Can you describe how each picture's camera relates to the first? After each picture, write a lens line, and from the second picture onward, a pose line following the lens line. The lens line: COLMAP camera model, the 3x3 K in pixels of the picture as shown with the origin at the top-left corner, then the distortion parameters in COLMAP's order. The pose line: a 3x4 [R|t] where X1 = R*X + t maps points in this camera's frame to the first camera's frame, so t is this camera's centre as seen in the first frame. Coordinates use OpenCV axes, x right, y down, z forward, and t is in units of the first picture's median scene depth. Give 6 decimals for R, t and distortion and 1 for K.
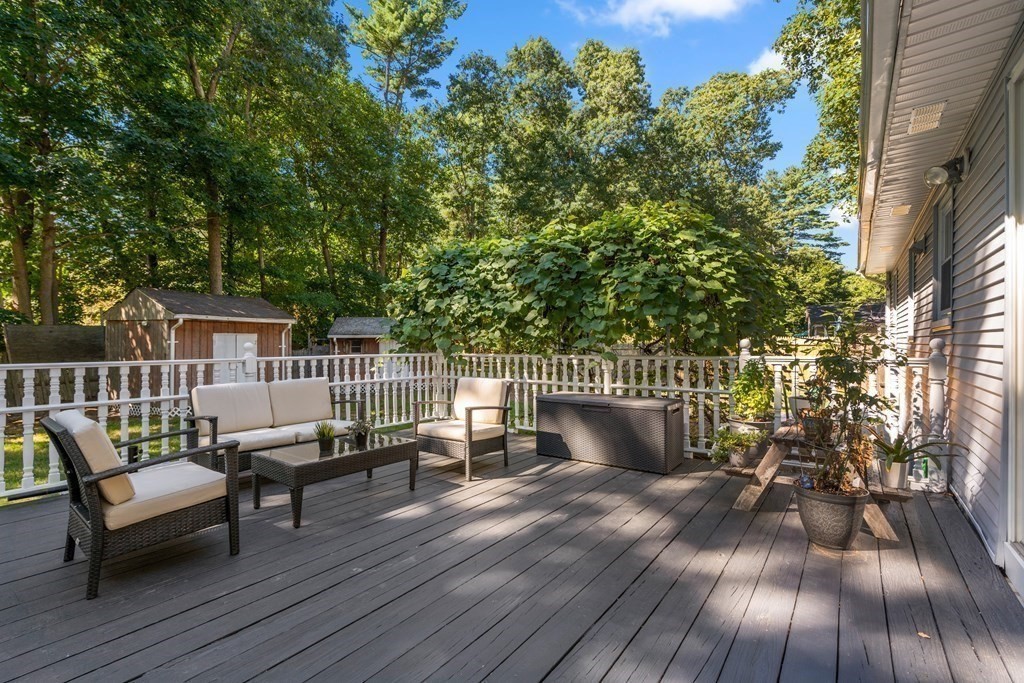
lens RADIAL K [[467.5, 0, 512.0], [0, 467.5, 341.5], [0, 0, 1]] dist [-0.000017, 0.000099]
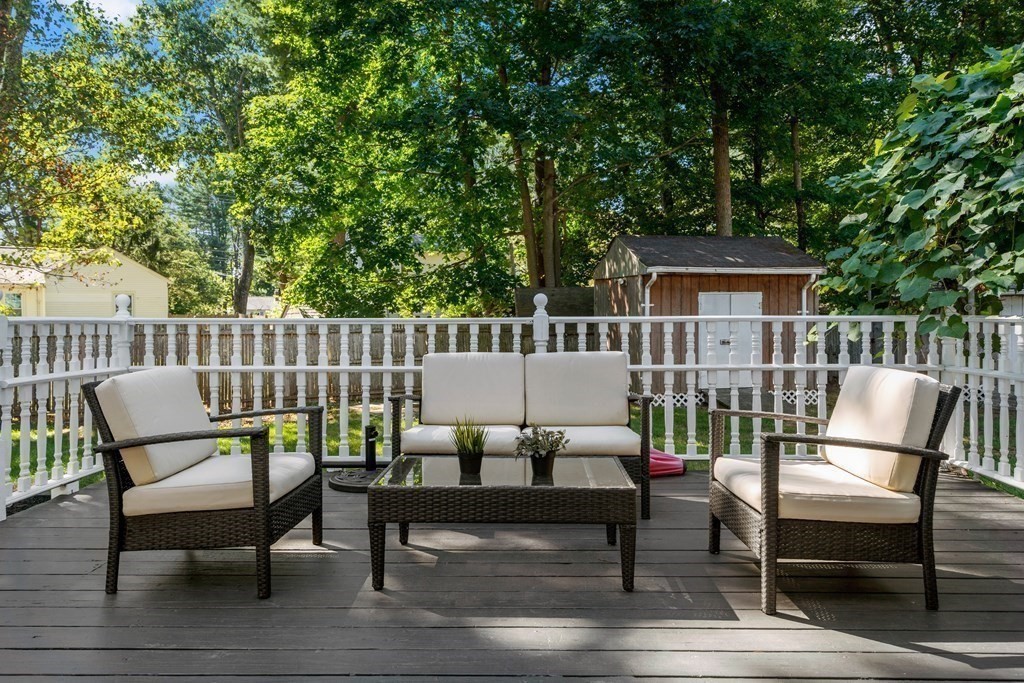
lens RADIAL K [[727.7, 0, 512.0], [0, 727.7, 341.5], [0, 0, 1]] dist [-0.005052, 0.001543]
pose [[0.577235, 0.027613, -0.816111, 0.238052], [0.009142, 0.999147, 0.040272, 0.025783], [0.816527, -0.030707, 0.576490, 0.369120]]
